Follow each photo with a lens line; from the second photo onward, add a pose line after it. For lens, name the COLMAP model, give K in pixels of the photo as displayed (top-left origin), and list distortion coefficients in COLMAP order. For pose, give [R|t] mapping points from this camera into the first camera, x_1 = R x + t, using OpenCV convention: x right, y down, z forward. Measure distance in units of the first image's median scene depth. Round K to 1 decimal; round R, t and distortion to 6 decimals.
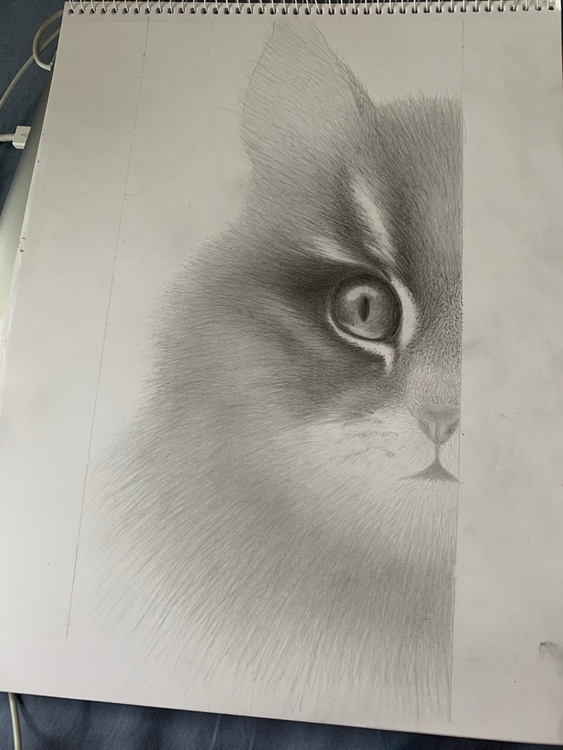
lens RADIAL K [[739.6, 0, 258.6], [0, 739.6, 370.4], [0, 0, 1]] dist [0.056189, 0.008431]
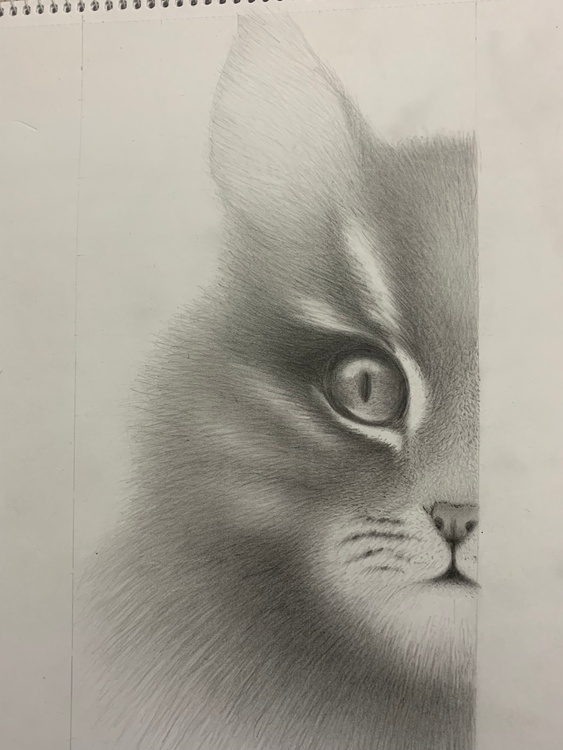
lens RADIAL K [[739.6, 0, 275.1], [0, 739.6, 344.9], [0, 0, 1]] dist [0.056189, 0.008431]
pose [[0.999394, -0.022896, 0.026225, 0.018577], [0.026863, 0.986335, -0.162547, 0.005431], [-0.022144, 0.163153, 0.986352, 0.162307]]
